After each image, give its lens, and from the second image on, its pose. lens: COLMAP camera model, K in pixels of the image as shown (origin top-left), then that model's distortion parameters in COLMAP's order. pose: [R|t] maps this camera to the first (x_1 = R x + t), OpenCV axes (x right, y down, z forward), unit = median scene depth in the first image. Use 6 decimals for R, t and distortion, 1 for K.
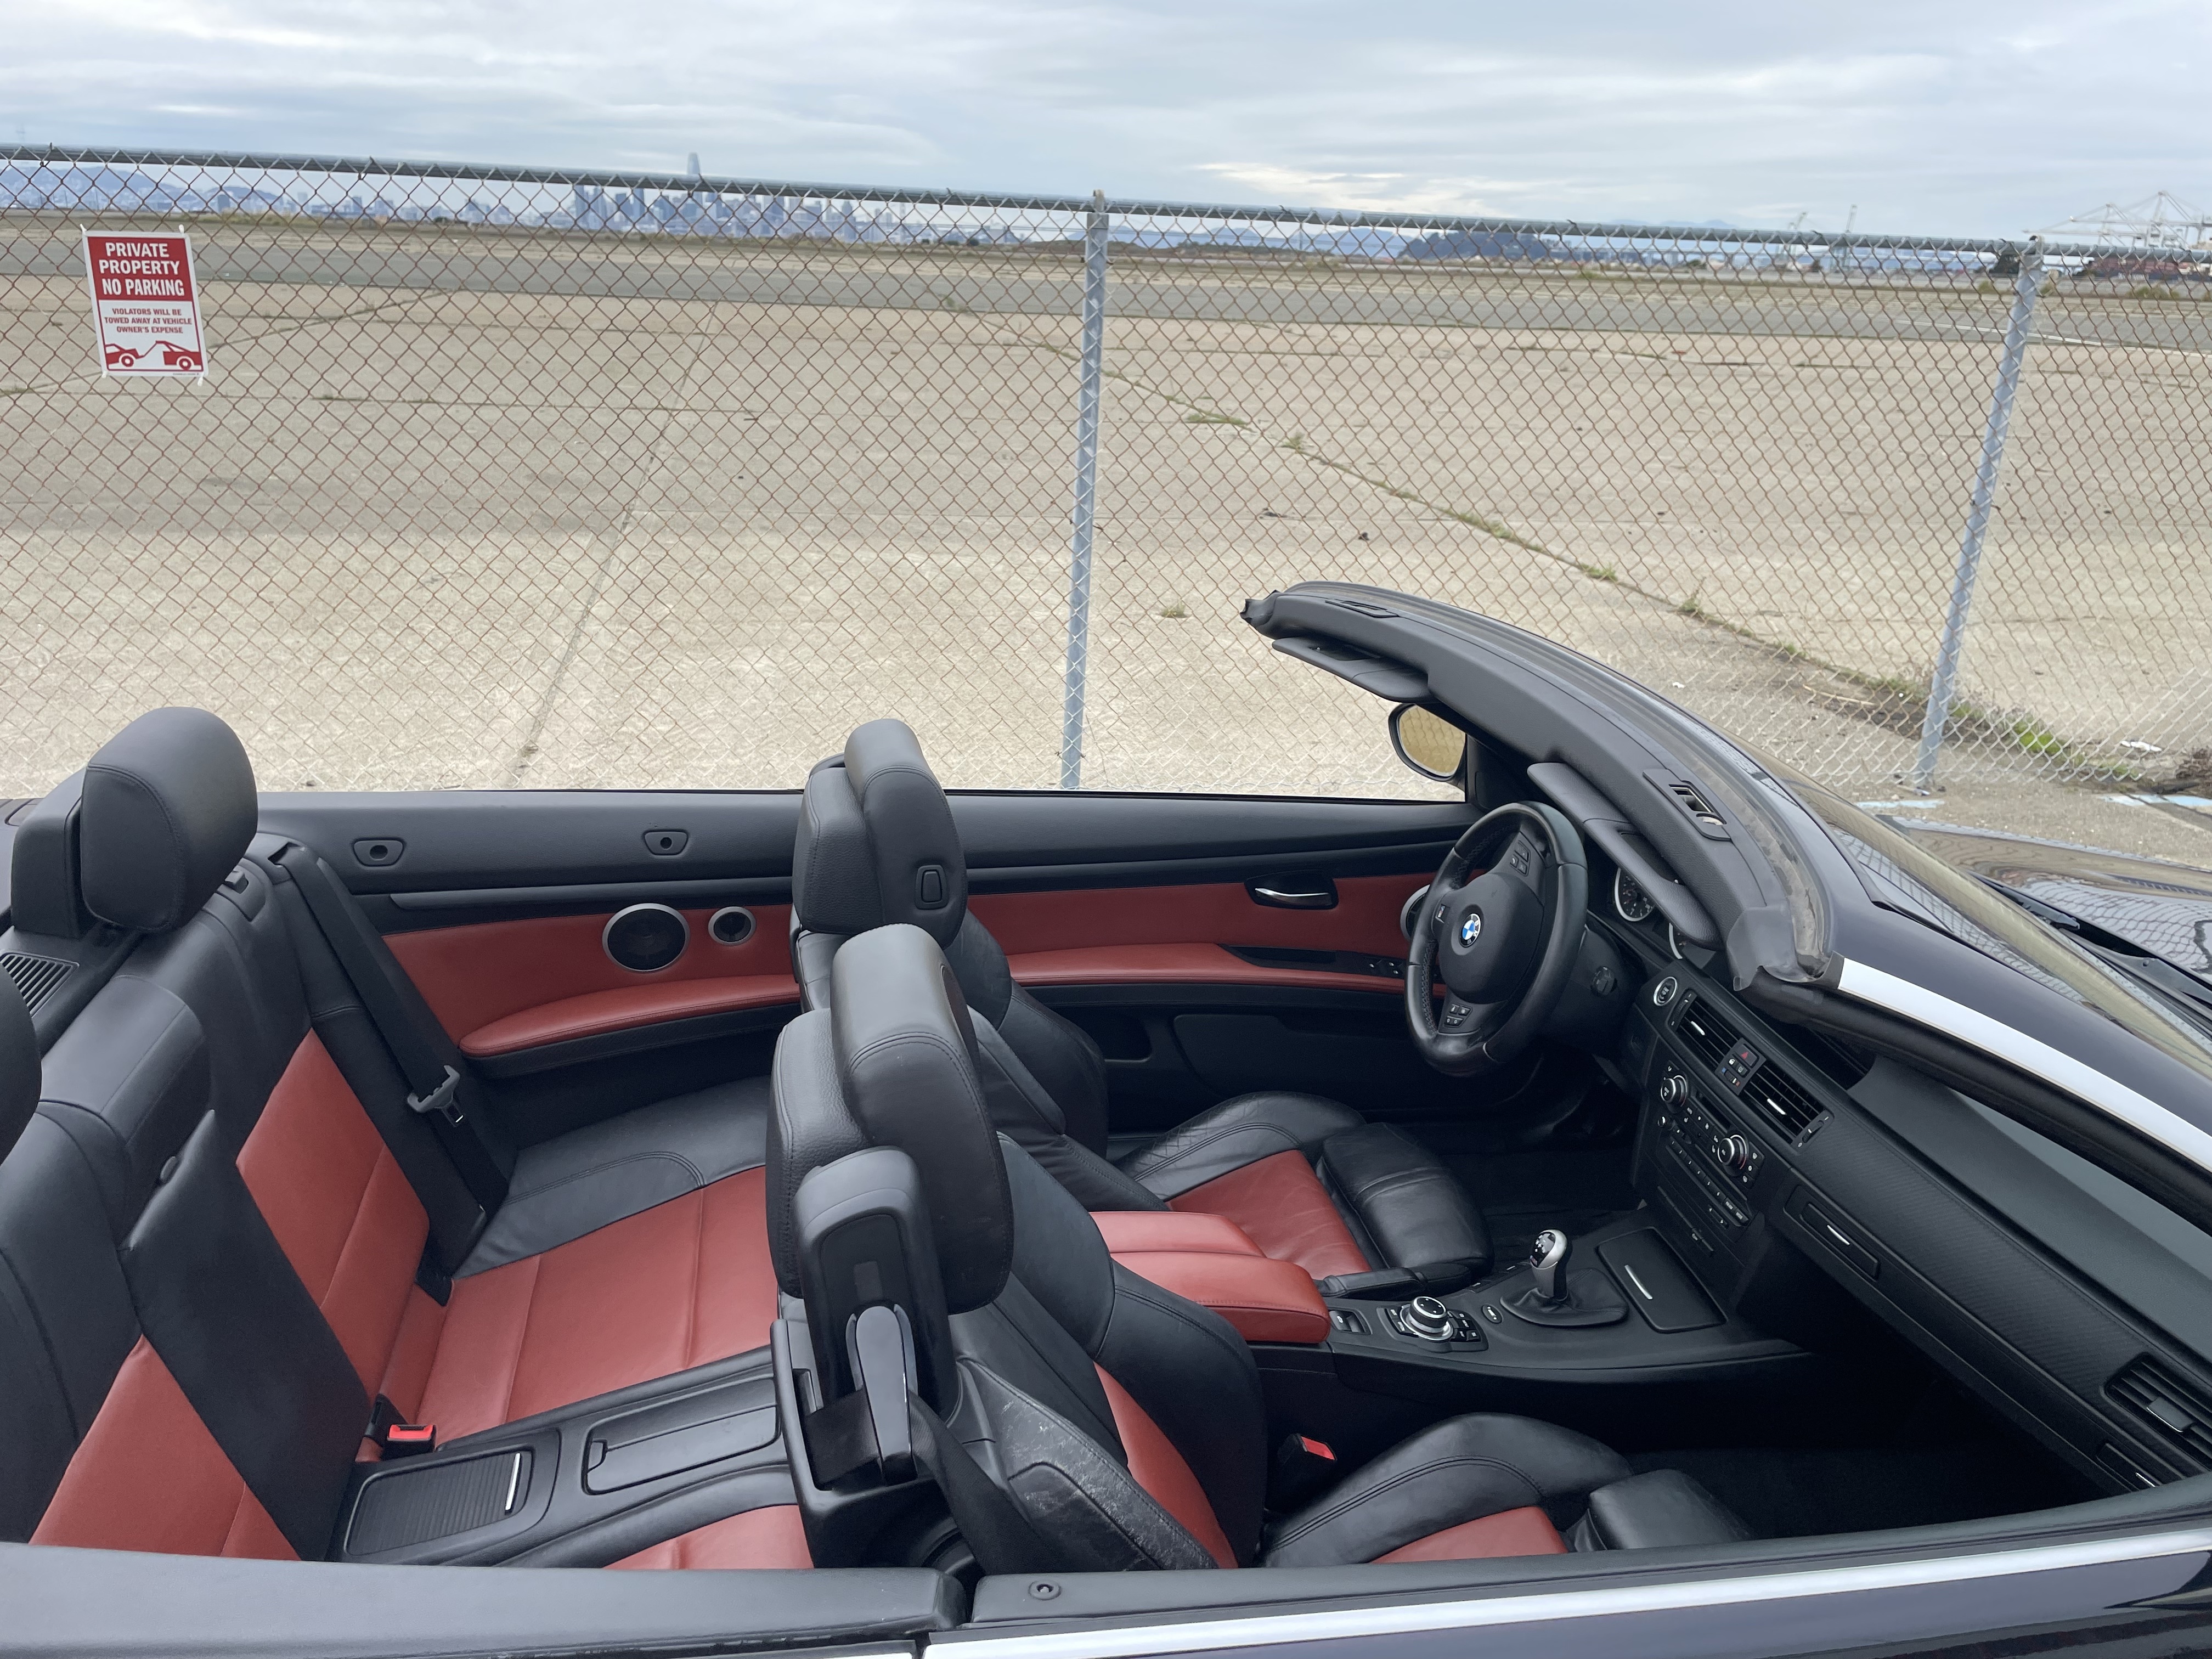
lens RADIAL K [[1689.8, 0, 1106.4], [0, 1689.8, 811.0], [0, 0, 1]] dist [0.079482, -0.100202]
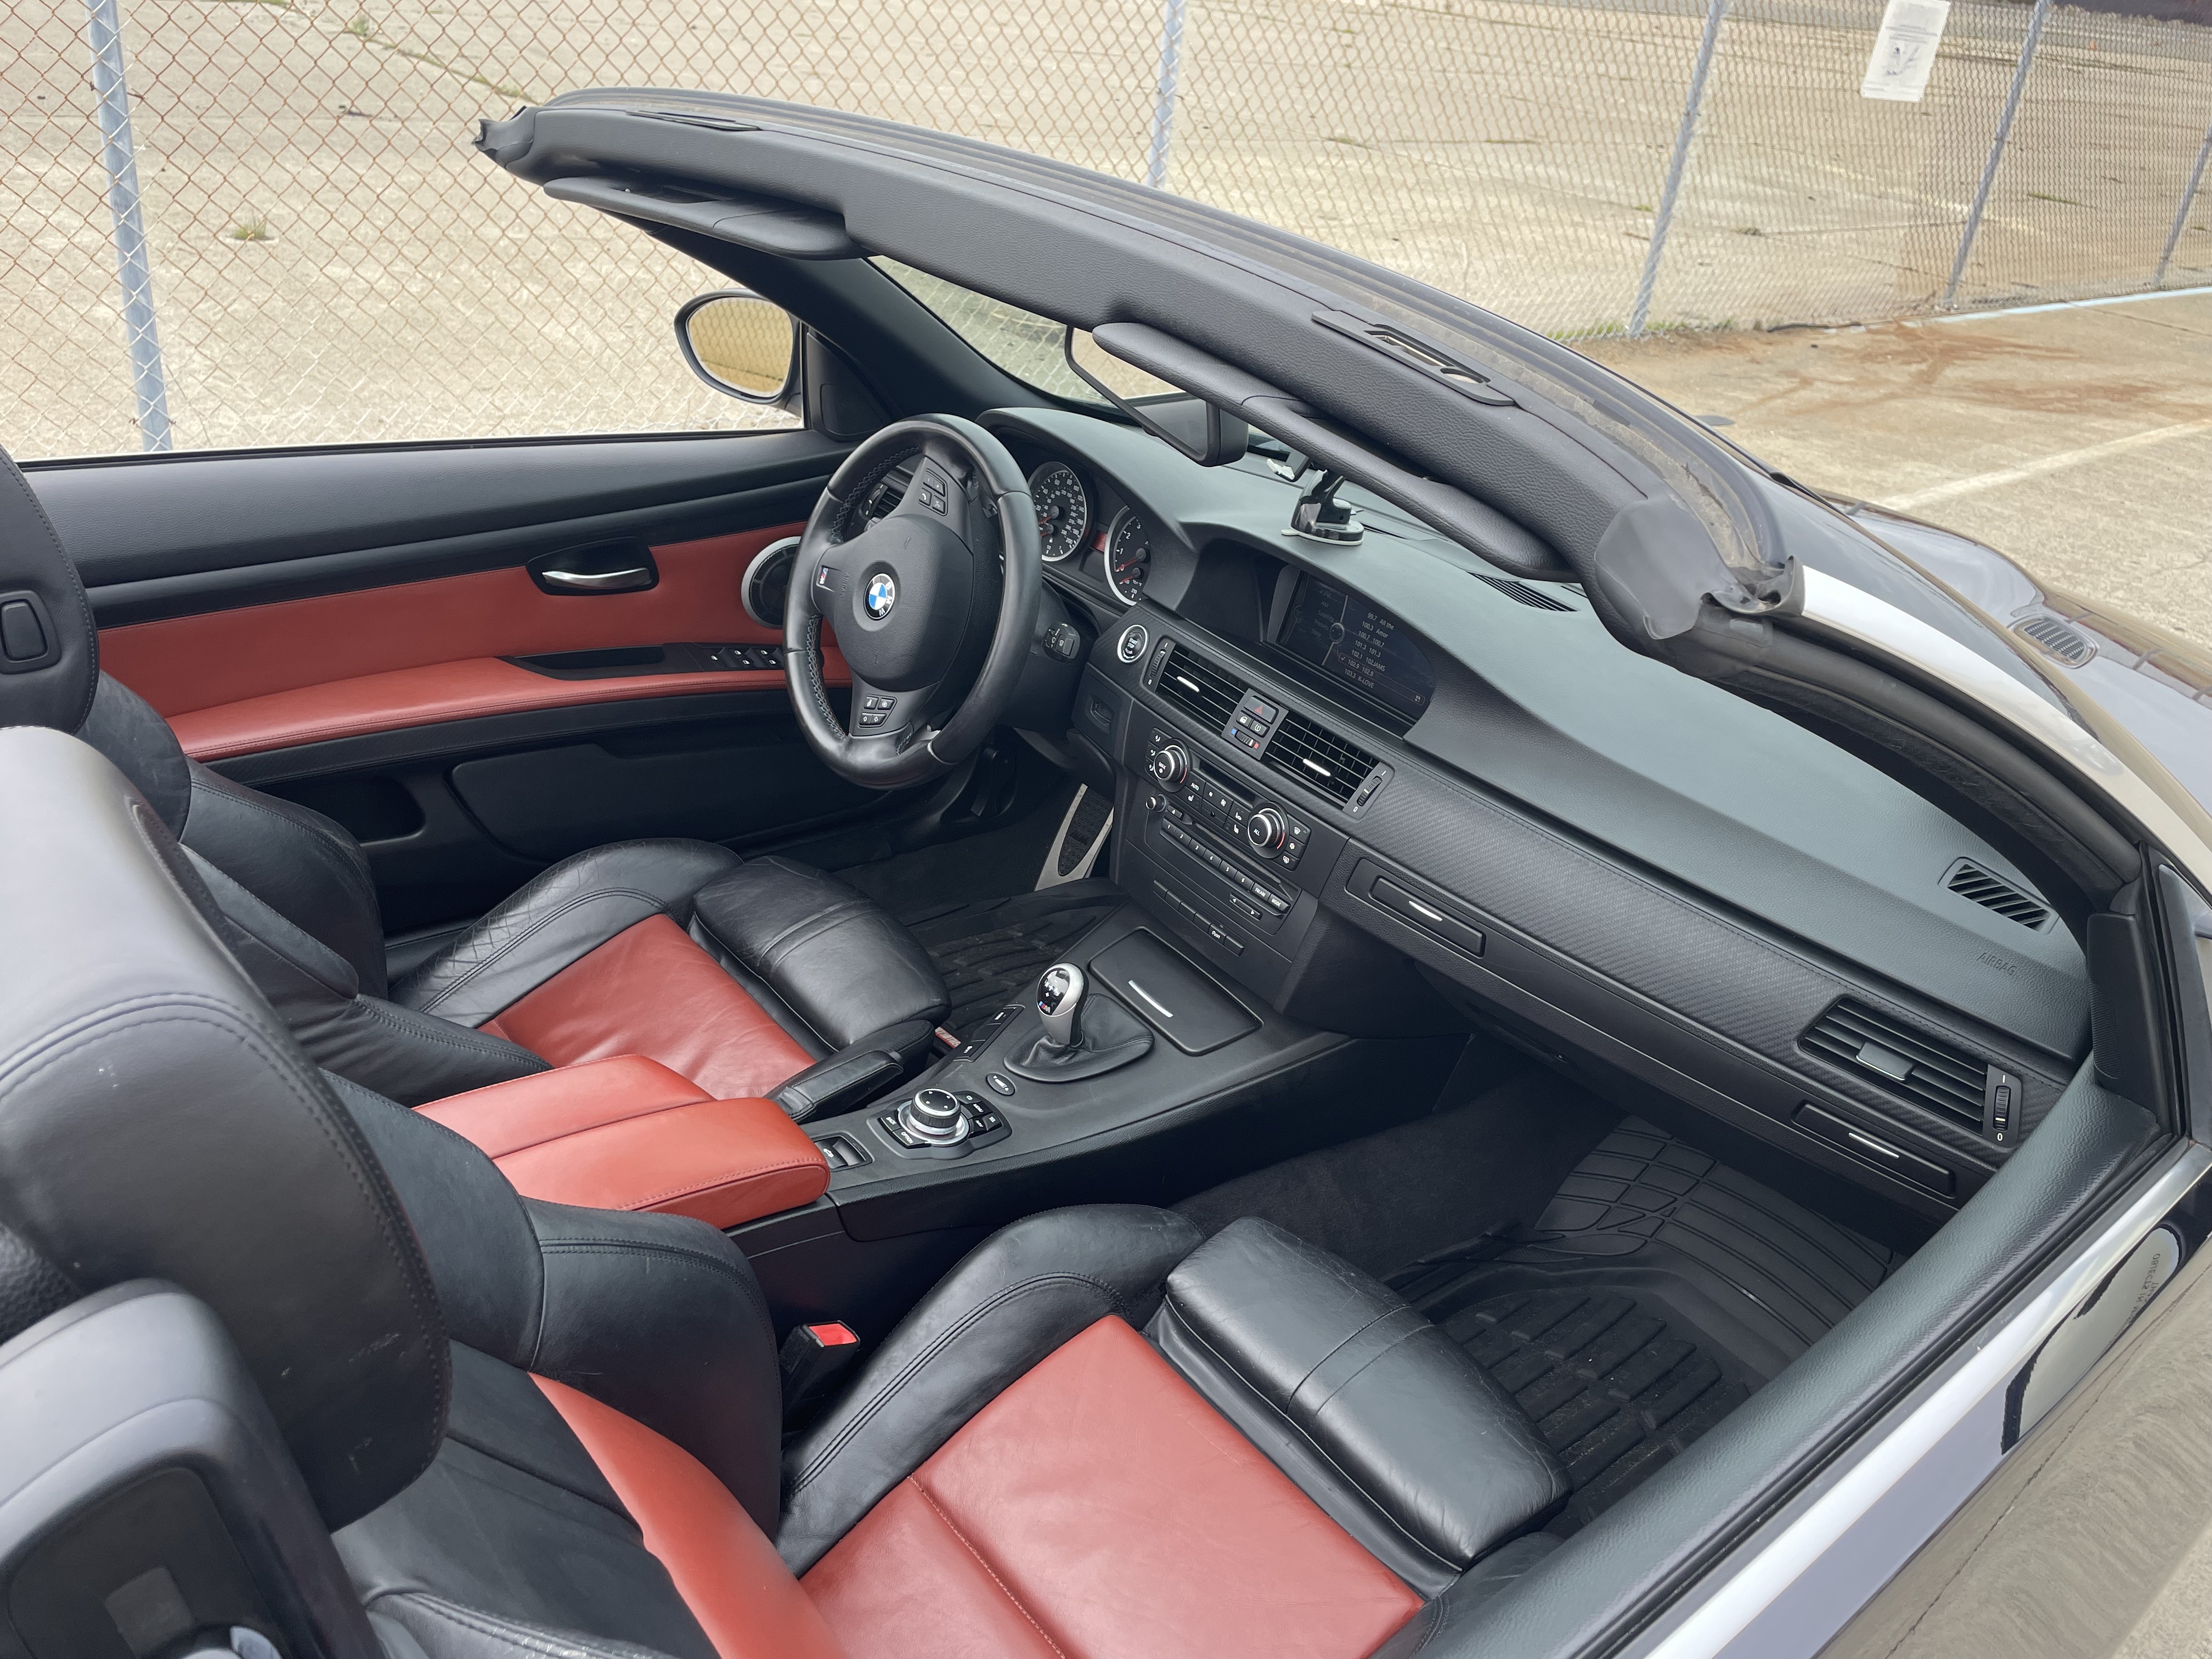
lens RADIAL K [[1689.8, 0, 1144.2], [0, 1689.8, 810.9], [0, 0, 1]] dist [0.079482, -0.100202]
pose [[0.871344, -0.177113, 0.457591, -0.043561], [0.082328, 0.972132, 0.219501, 0.007854], [-0.483716, -0.153588, 0.861643, 0.285749]]
